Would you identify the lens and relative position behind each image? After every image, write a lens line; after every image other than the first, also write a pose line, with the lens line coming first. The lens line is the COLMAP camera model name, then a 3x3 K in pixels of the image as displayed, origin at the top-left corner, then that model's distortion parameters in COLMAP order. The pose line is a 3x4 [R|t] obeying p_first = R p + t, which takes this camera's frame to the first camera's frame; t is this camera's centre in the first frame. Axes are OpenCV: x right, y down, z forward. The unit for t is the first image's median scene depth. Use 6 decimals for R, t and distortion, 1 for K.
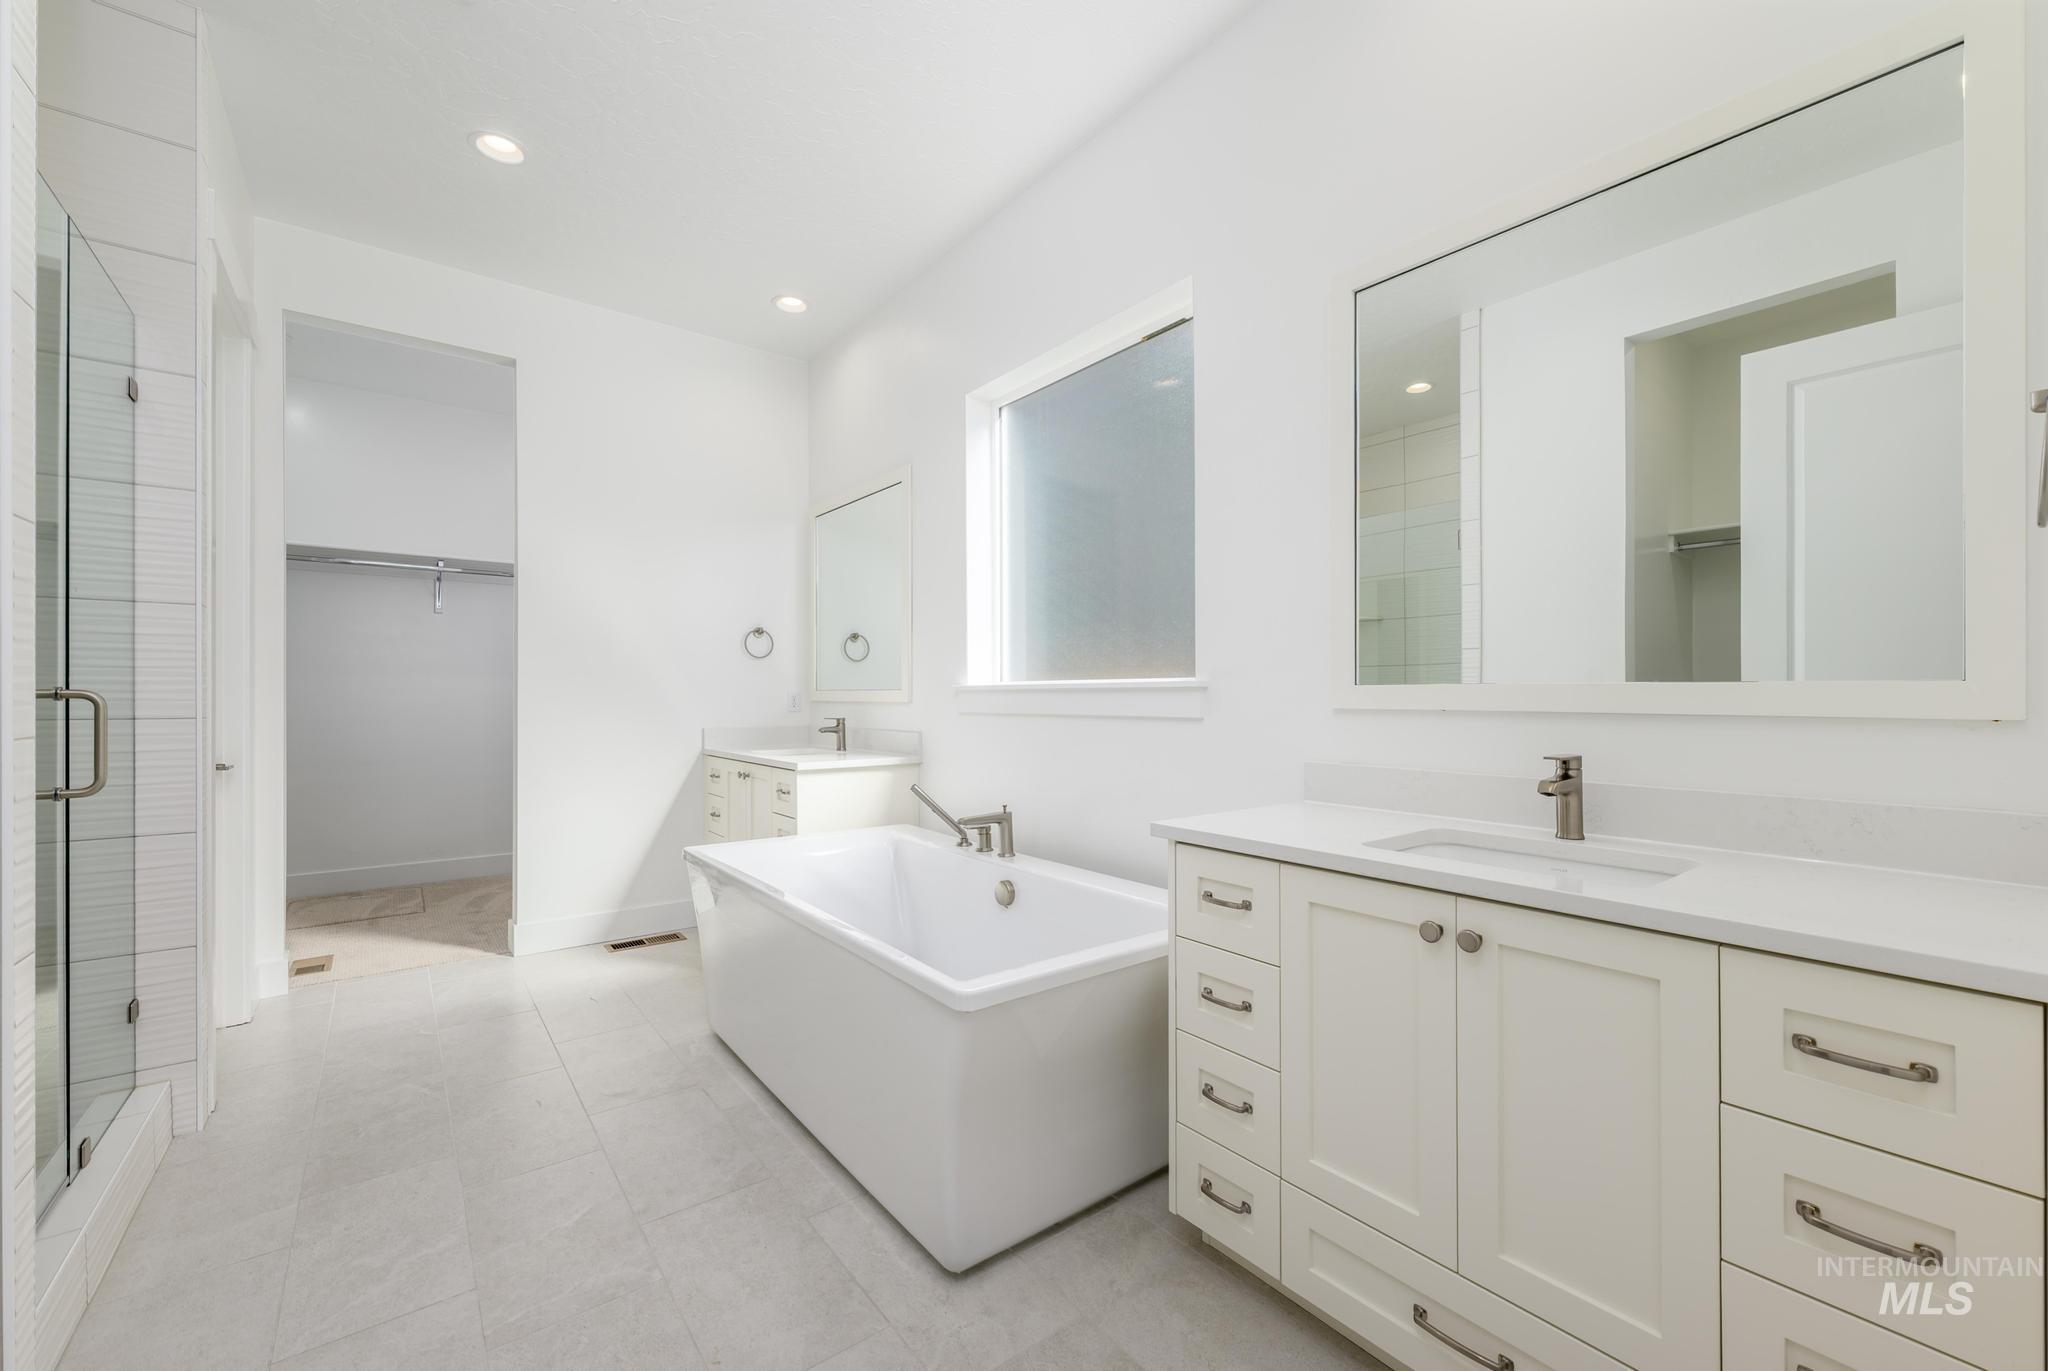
lens RADIAL K [[824.4, 0, 1018.5], [0, 824.4, 691.4], [0, 0, 1]] dist [-0.004202, -0.000174]
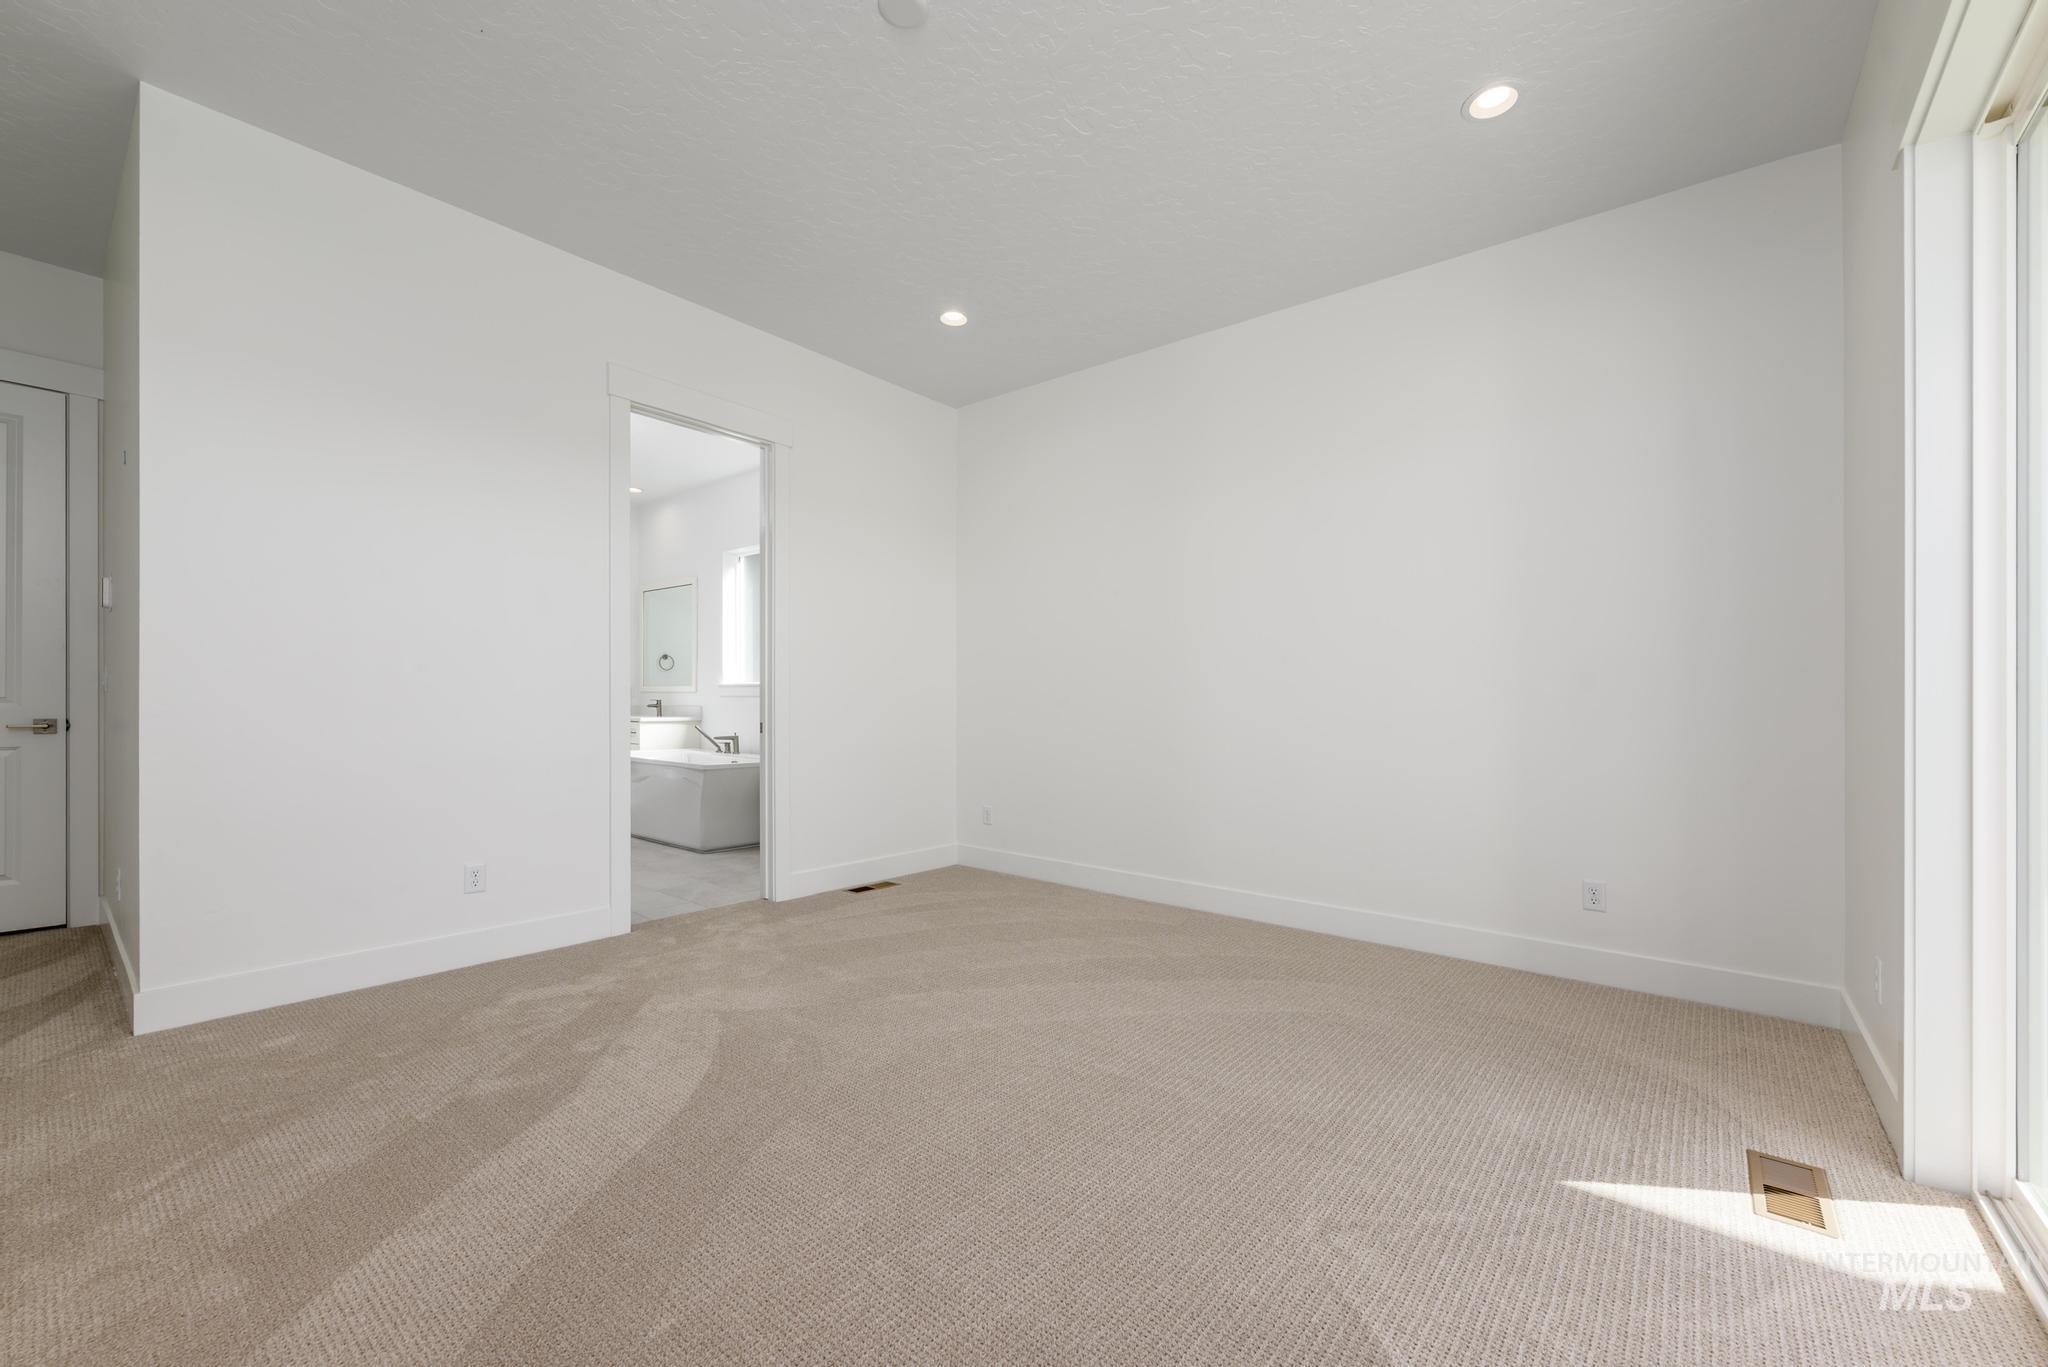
lens RADIAL K [[824.4, 0, 1022.9], [0, 824.4, 684.3], [0, 0, 1]] dist [-0.004202, -0.000174]
pose [[0.971599, 0.003099, 0.236611, 0.188598], [-0.004202, 0.999983, 0.004159, -0.018928], [-0.236594, -0.005035, 0.971596, -1.282136]]
